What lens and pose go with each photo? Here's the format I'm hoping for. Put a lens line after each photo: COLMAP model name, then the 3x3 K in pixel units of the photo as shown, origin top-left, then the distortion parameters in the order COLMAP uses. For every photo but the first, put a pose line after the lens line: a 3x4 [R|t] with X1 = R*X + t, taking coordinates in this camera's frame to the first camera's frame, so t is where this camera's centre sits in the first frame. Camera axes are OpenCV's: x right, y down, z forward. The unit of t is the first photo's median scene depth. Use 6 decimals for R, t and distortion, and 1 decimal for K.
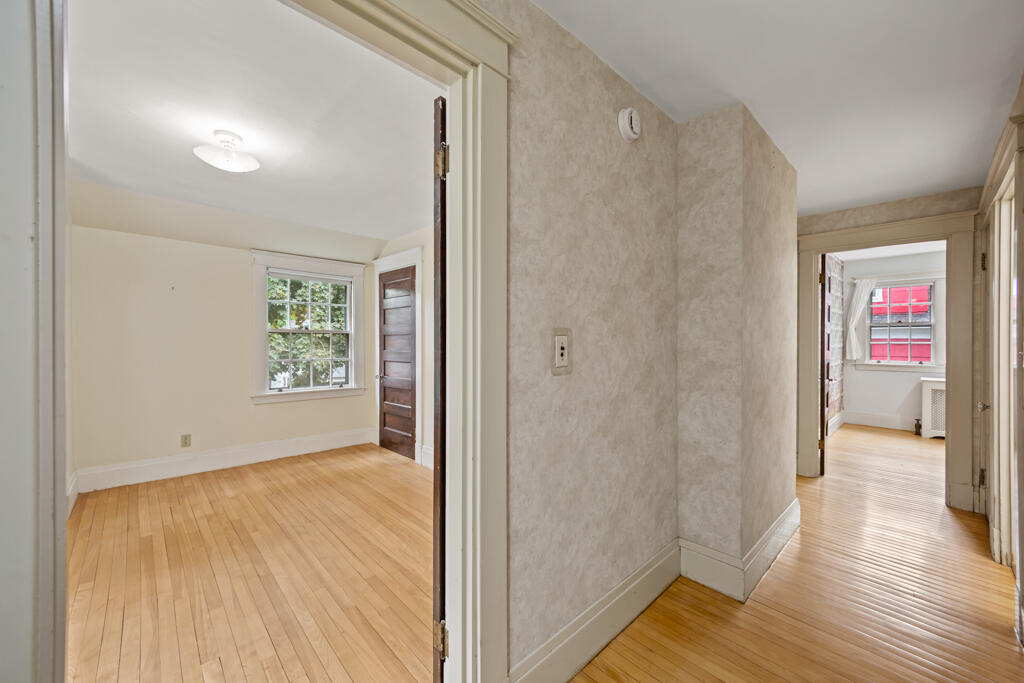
lens RADIAL K [[393.6, 0, 512.0], [0, 393.6, 341.5], [0, 0, 1]] dist [0.000527, -0.000086]
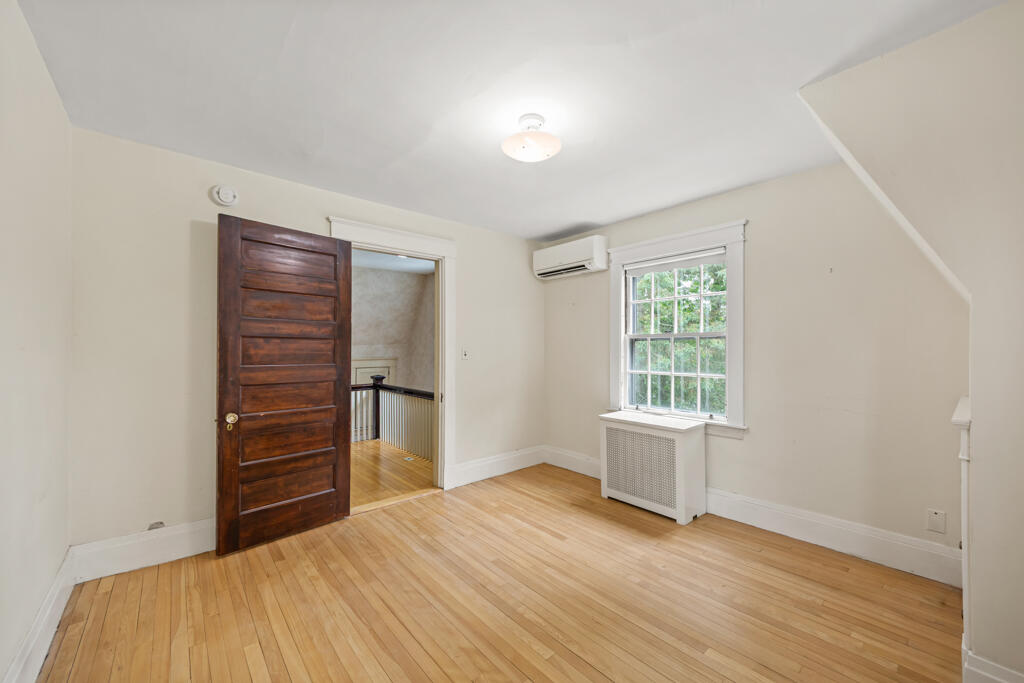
lens RADIAL K [[393.6, 0, 512.0], [0, 393.6, 341.5], [0, 0, 1]] dist [0.000527, -0.000086]
pose [[-0.998974, 0.001412, 0.045261, -0.380097], [0.000621, 0.999847, -0.017490, -0.004367], [-0.045278, -0.017444, -0.998822, 0.998633]]
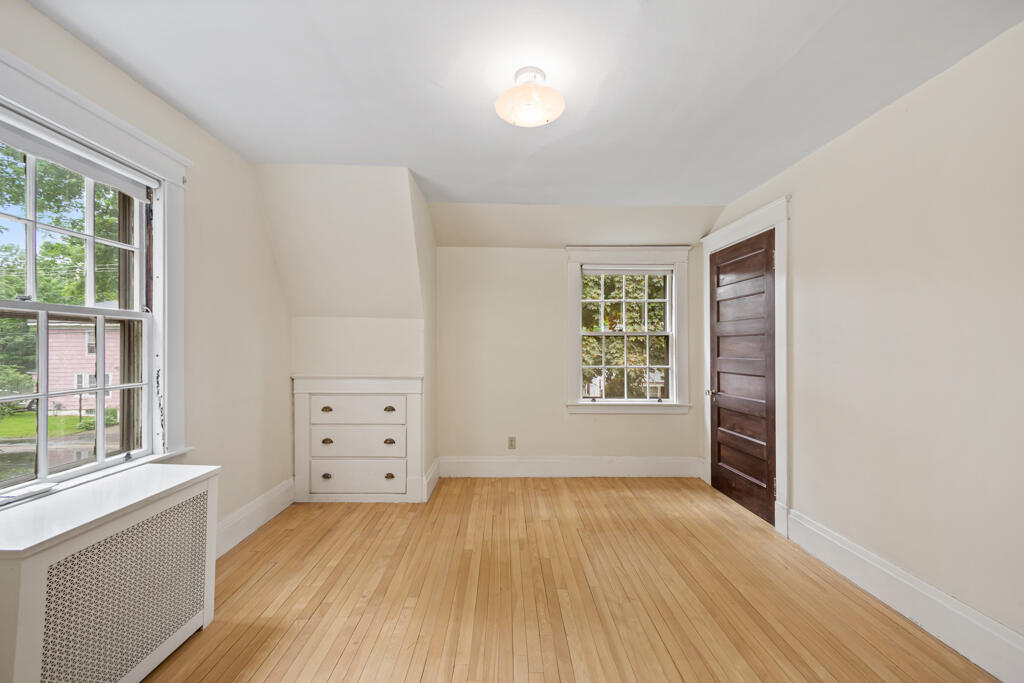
lens RADIAL K [[393.6, 0, 512.0], [0, 393.6, 341.5], [0, 0, 1]] dist [0.000527, -0.000086]
pose [[0.735511, -0.007108, -0.677475, -0.120707], [-0.001253, 0.999929, -0.011852, 0.002143], [0.677511, 0.009566, 0.735450, 0.218230]]
